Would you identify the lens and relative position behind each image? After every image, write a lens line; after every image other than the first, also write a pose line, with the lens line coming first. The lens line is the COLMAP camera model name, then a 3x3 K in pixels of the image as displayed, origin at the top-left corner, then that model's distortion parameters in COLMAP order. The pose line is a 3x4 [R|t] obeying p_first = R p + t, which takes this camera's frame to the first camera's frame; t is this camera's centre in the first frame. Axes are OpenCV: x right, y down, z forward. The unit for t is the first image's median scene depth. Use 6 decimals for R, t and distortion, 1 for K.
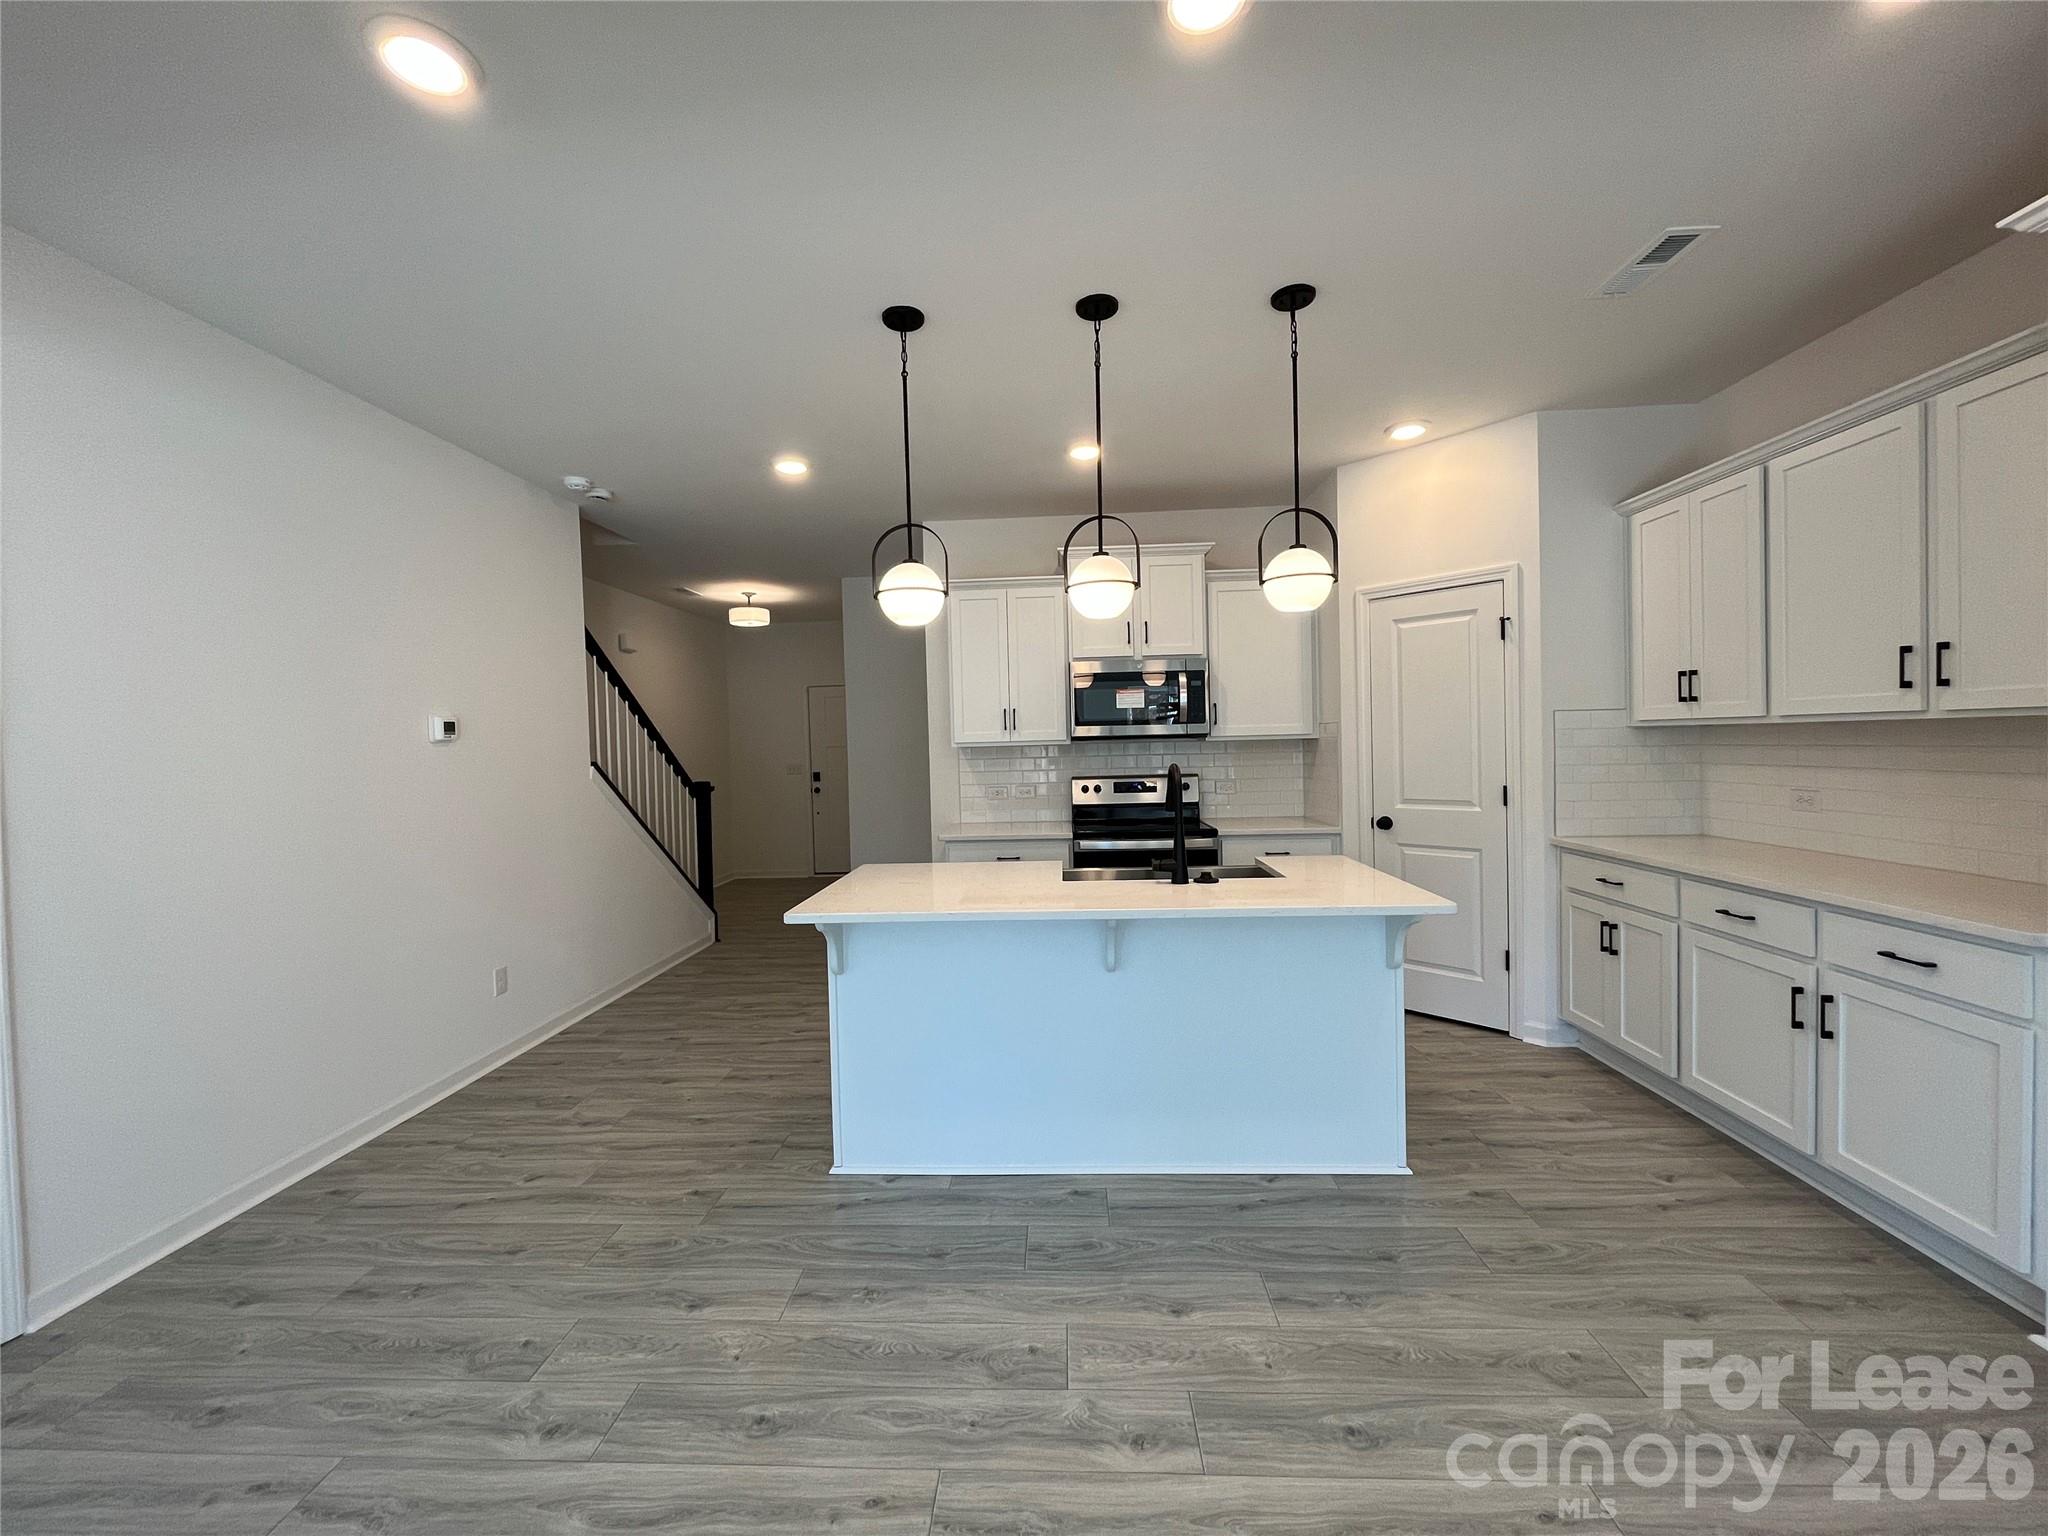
lens RADIAL K [[823.2, 0, 1019.7], [0, 823.2, 760.6], [0, 0, 1]] dist [-0.002722, -0.000248]
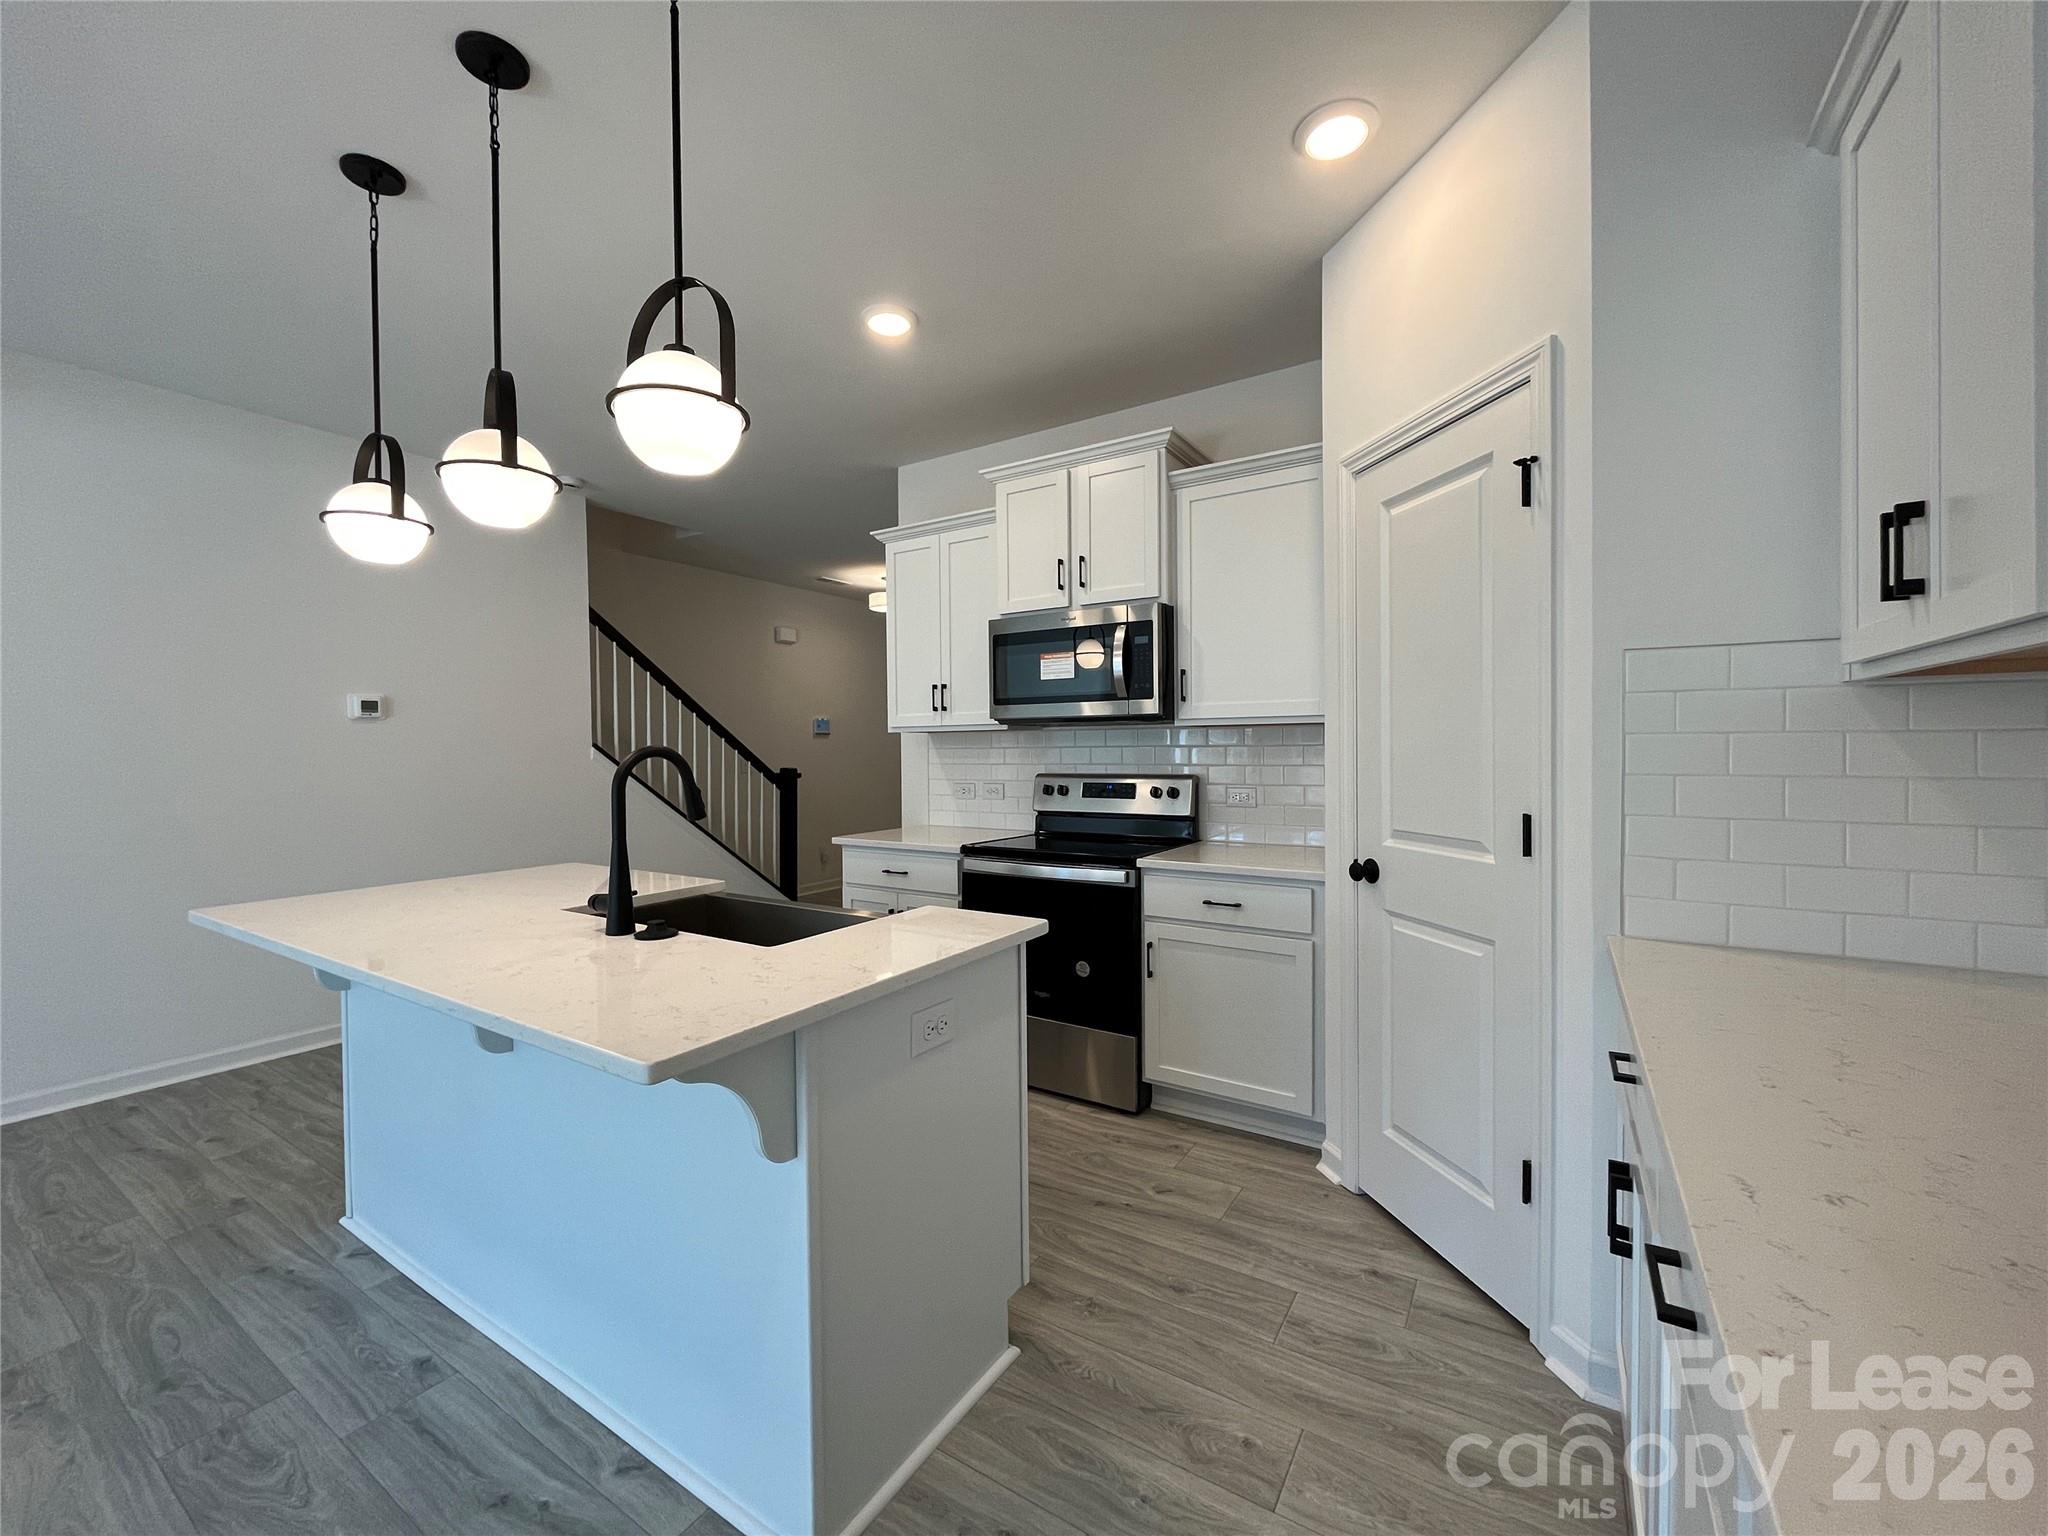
lens RADIAL K [[812.4, 0, 1000.3], [0, 812.4, 767.9], [0, 0, 1]] dist [-0.042381, 0.033460]
pose [[0.863022, 0.026855, -0.504451, 0.453814], [-0.017124, 0.999567, 0.023916, -0.002974], [0.504875, -0.012002, 0.863109, 0.363882]]
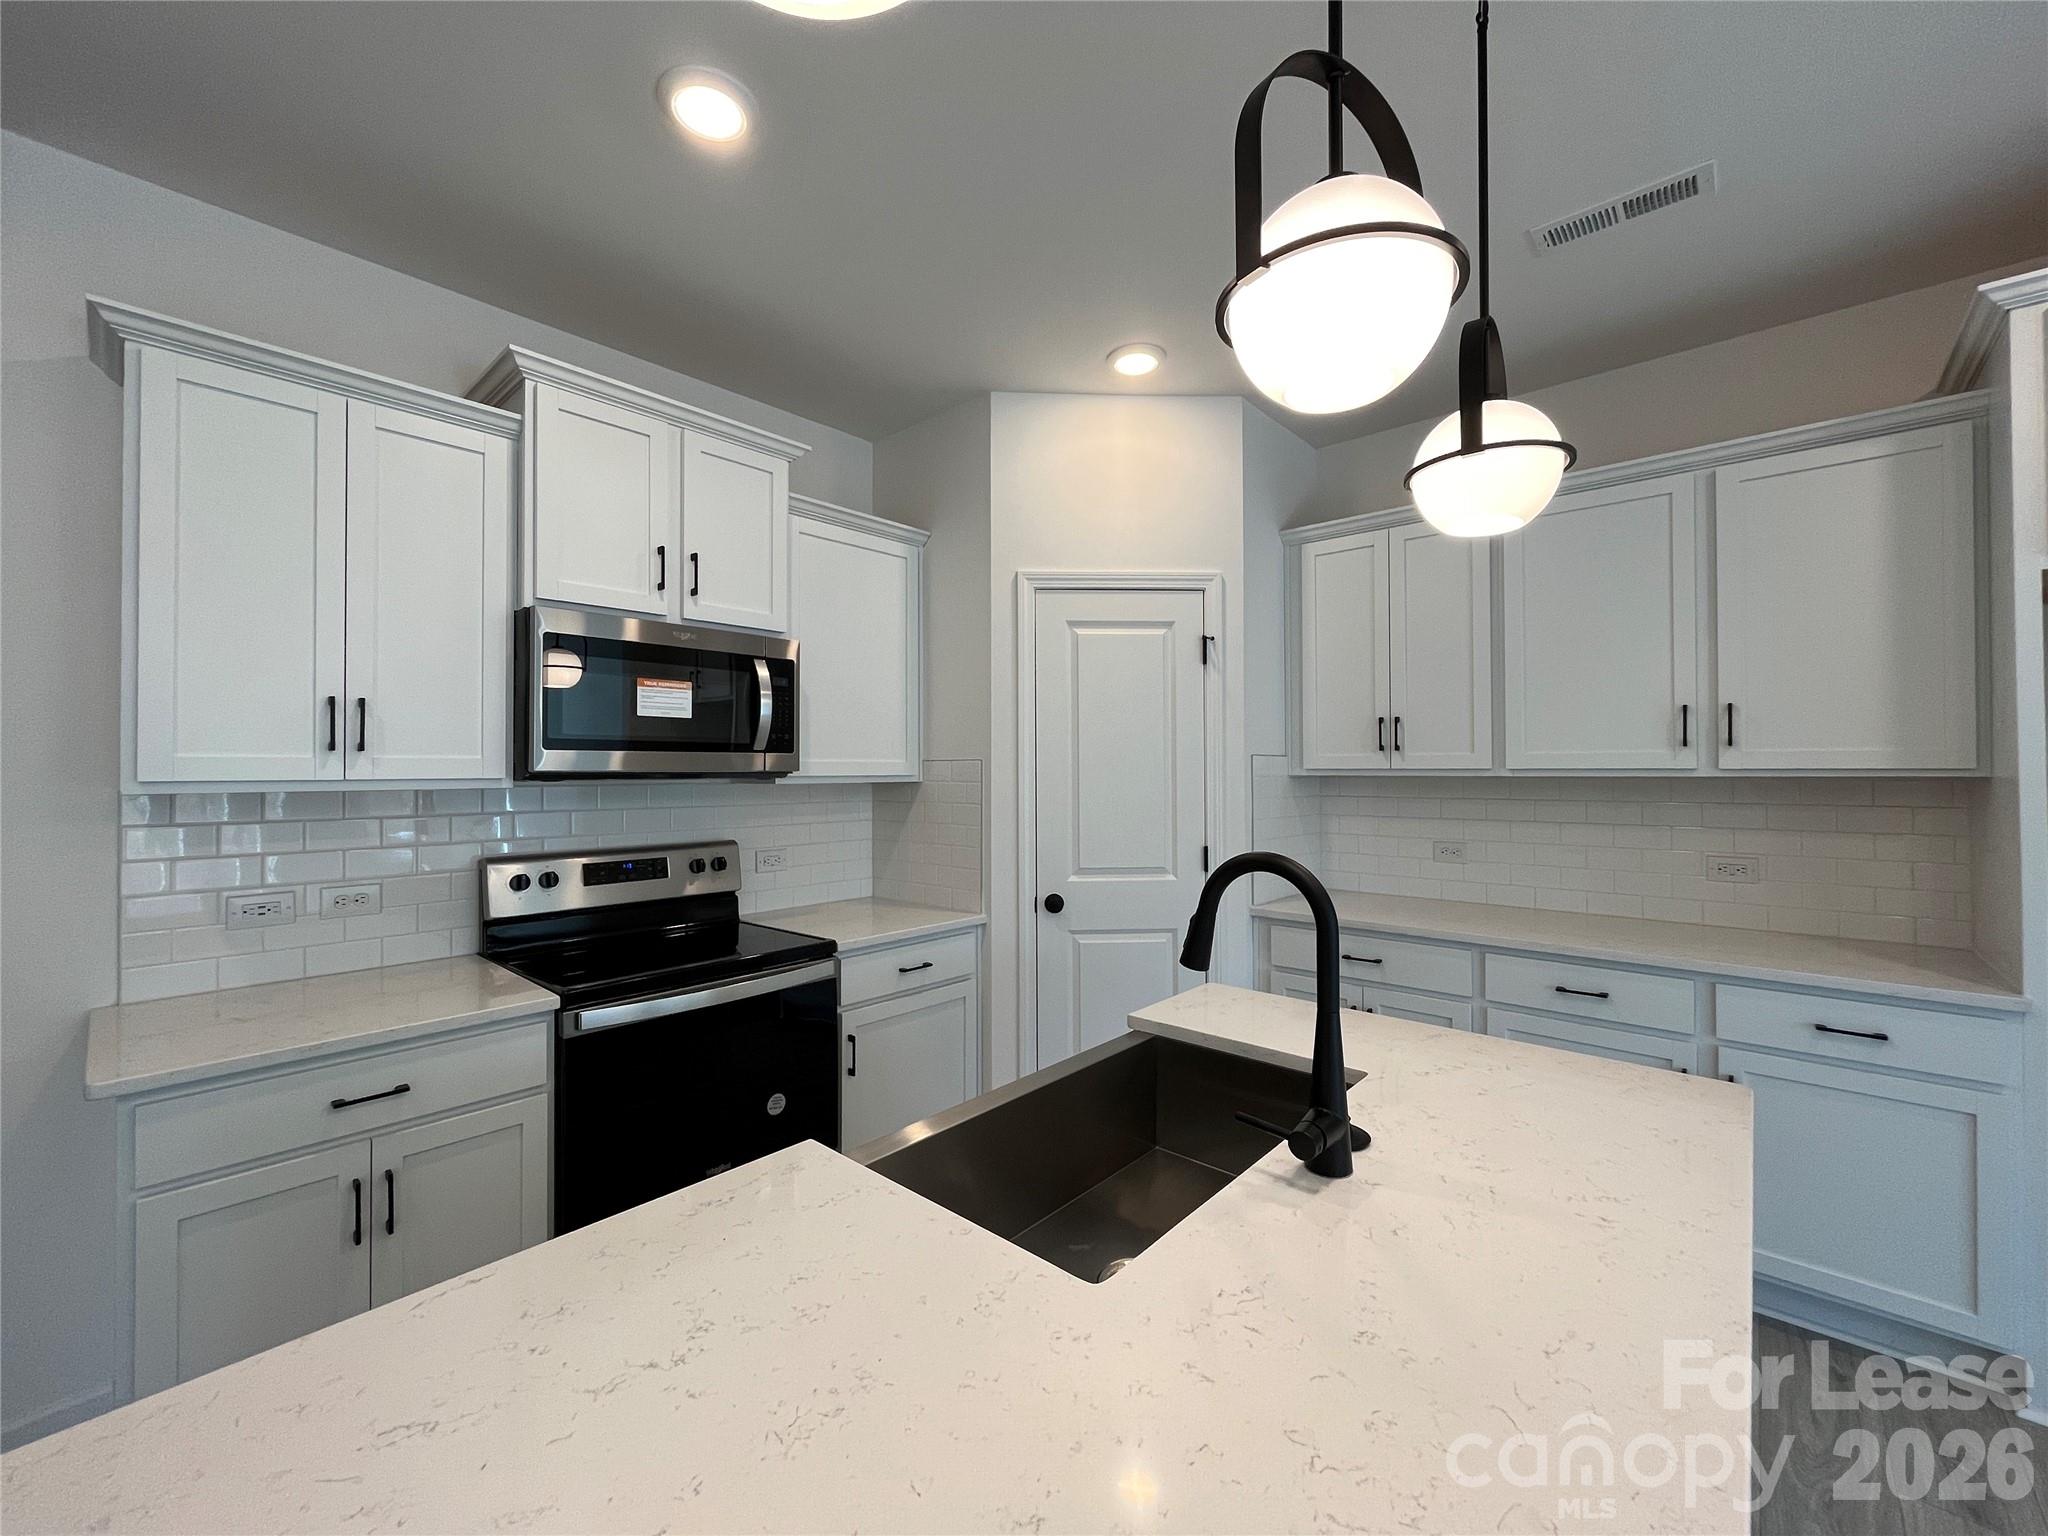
lens RADIAL K [[823.2, 0, 1019.7], [0, 823.2, 760.6], [0, 0, 1]] dist [-0.002722, -0.000248]
pose [[0.628537, 0.032498, 0.777100, -0.119326], [0.003542, 0.998997, -0.044642, -0.014358], [-0.777771, 0.030811, 0.627792, 0.518926]]
